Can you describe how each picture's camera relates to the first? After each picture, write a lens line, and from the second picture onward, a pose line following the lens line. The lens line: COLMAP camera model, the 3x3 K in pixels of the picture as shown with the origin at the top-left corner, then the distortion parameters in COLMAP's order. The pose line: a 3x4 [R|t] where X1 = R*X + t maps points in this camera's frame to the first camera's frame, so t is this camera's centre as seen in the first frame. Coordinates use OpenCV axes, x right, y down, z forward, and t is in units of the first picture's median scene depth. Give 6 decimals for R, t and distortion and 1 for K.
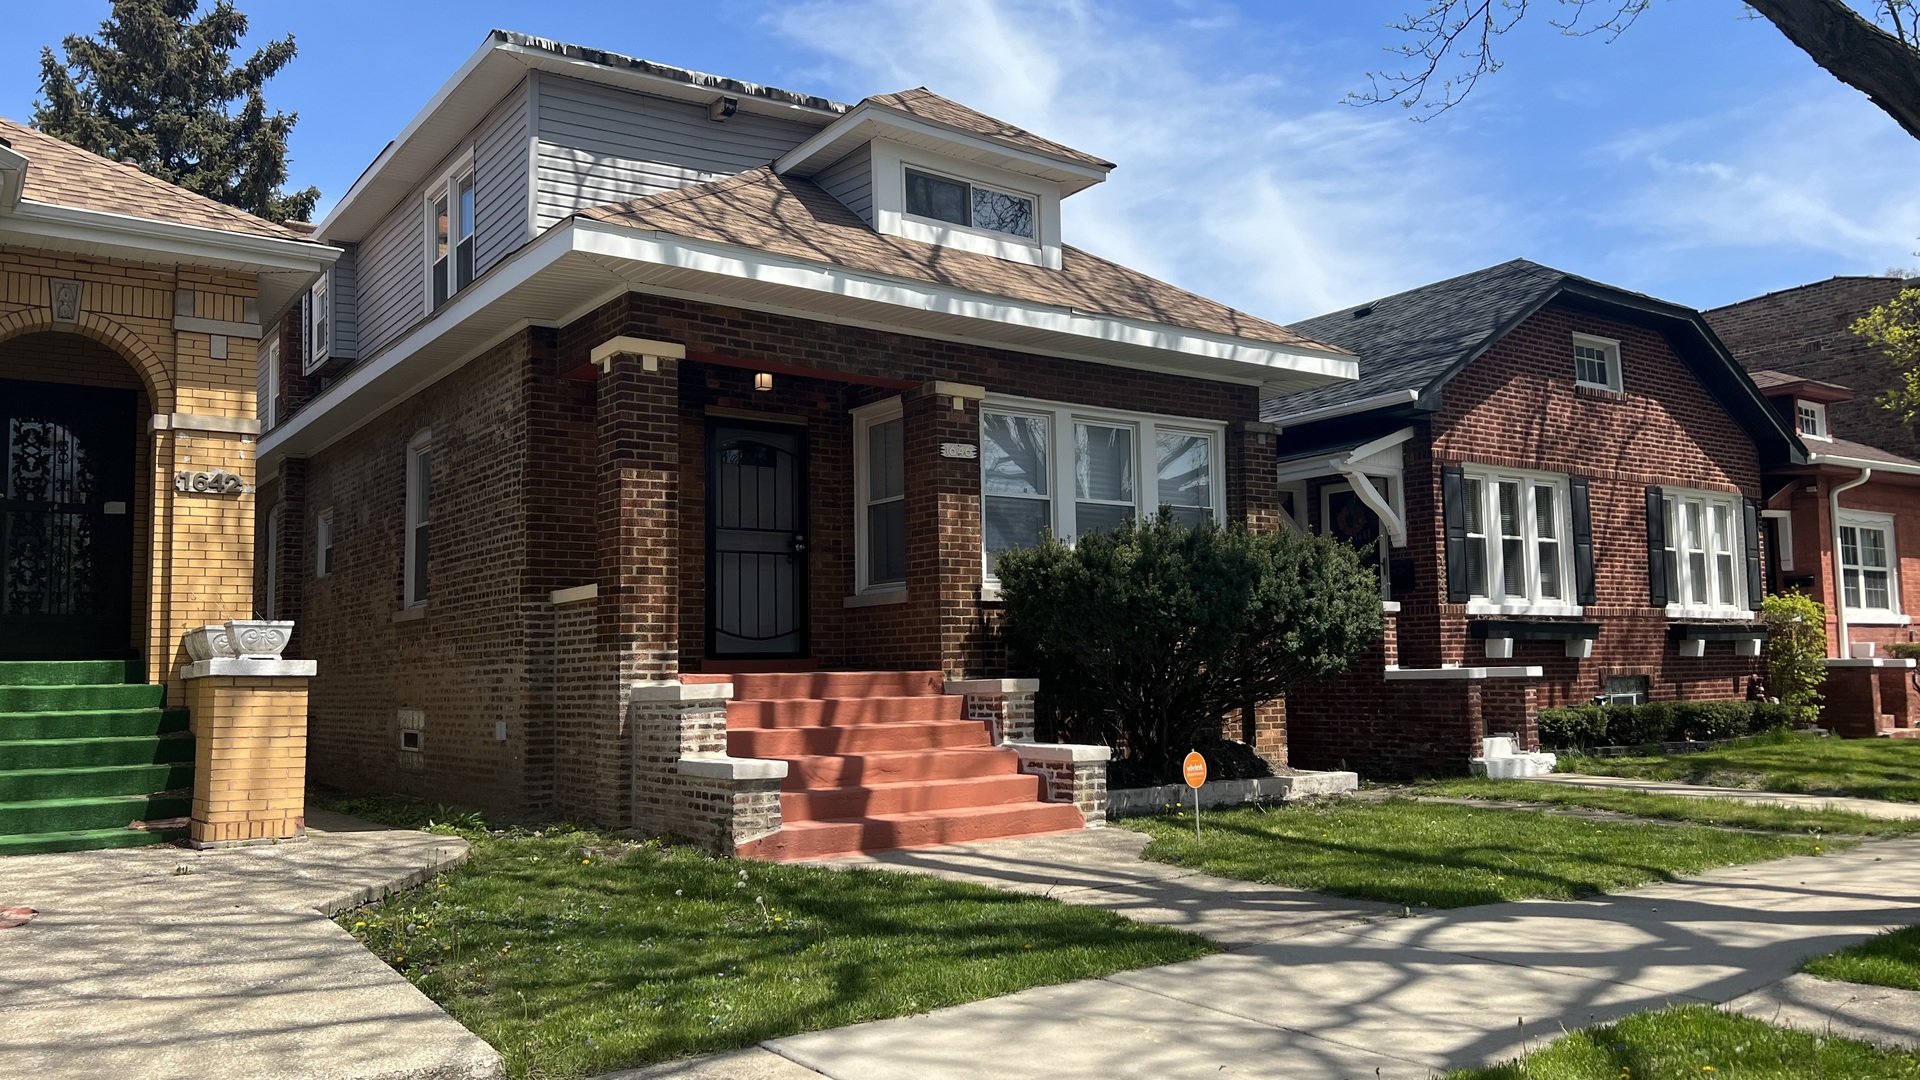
lens RADIAL K [[1389.6, 0, 960.0], [0, 1389.6, 540.0], [0, 0, 1]] dist [0.067955, -0.085779]
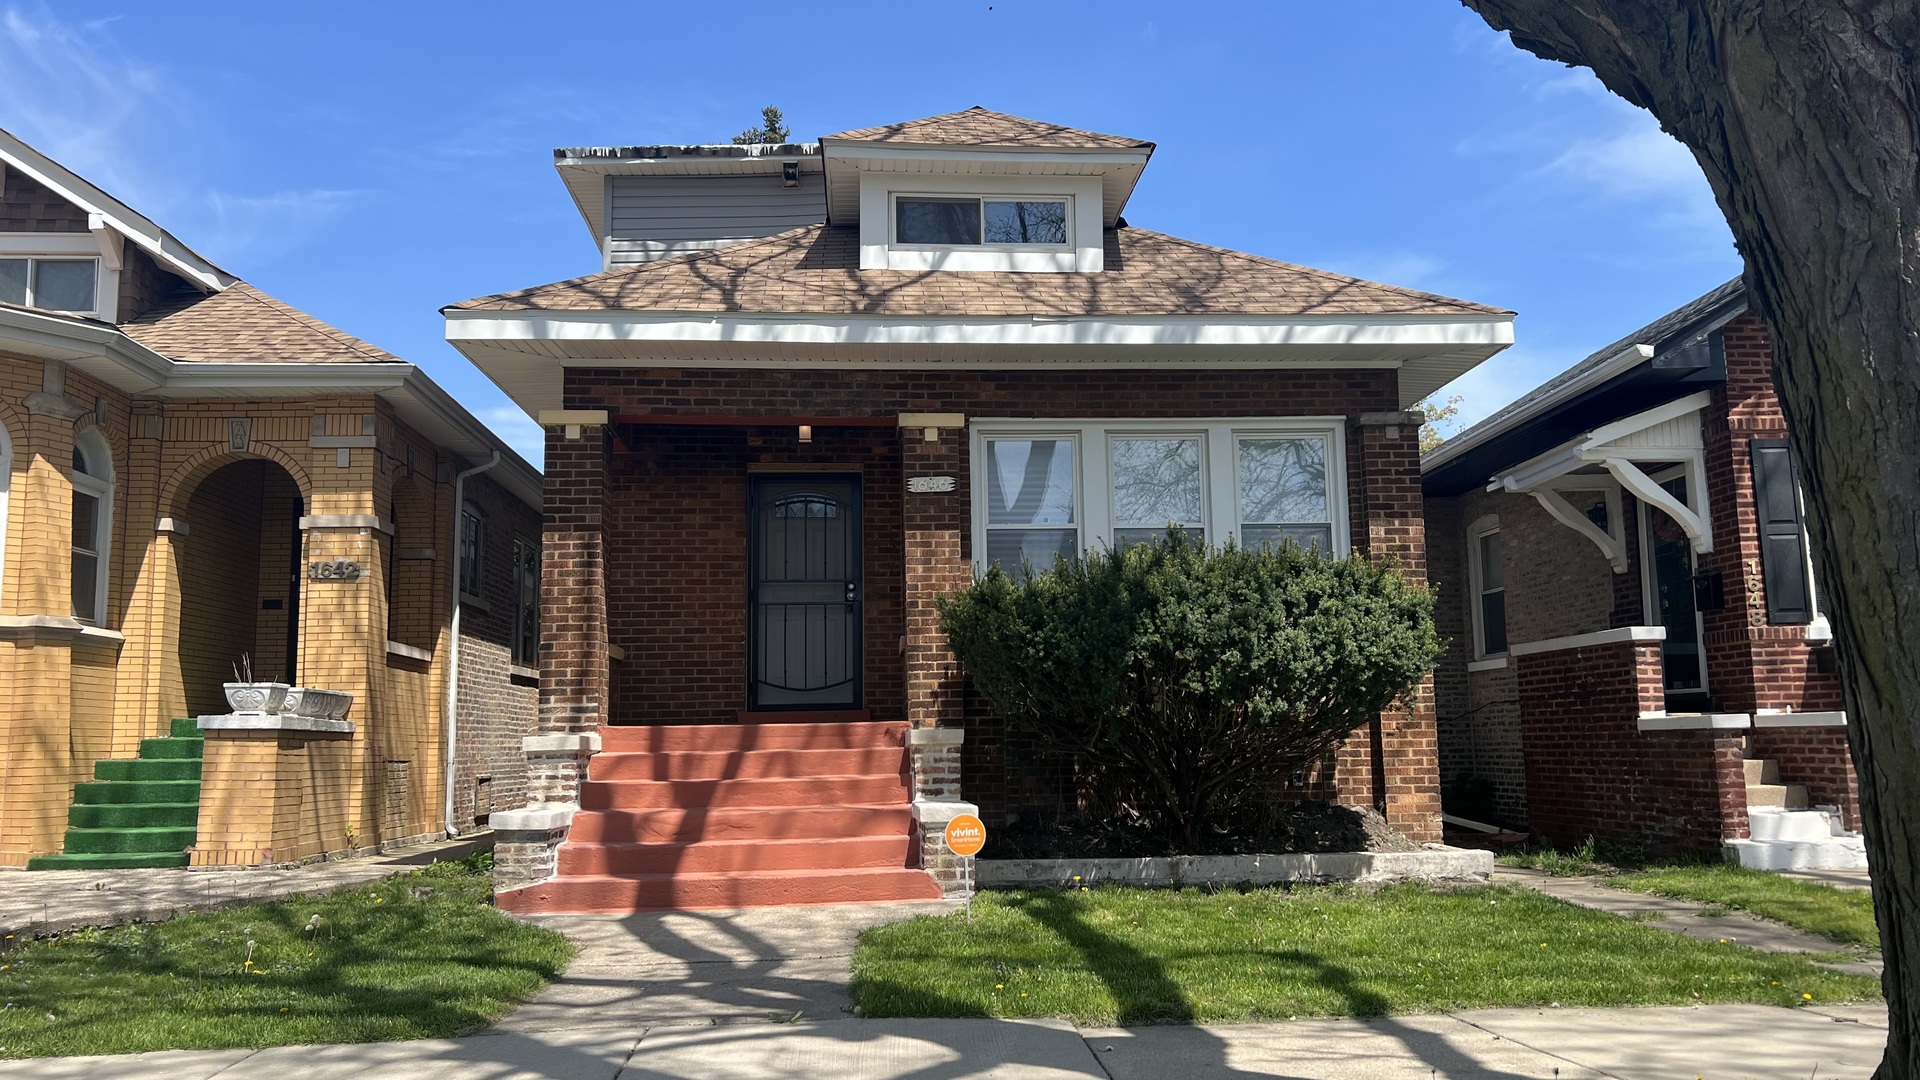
lens RADIAL K [[1389.6, 0, 960.0], [0, 1389.6, 540.0], [0, 0, 1]] dist [0.067955, -0.085779]
pose [[0.858203, -0.072090, -0.508223, 0.491519], [0.052883, 0.997238, -0.052154, 0.022844], [0.510579, 0.017882, 0.859645, 0.208484]]
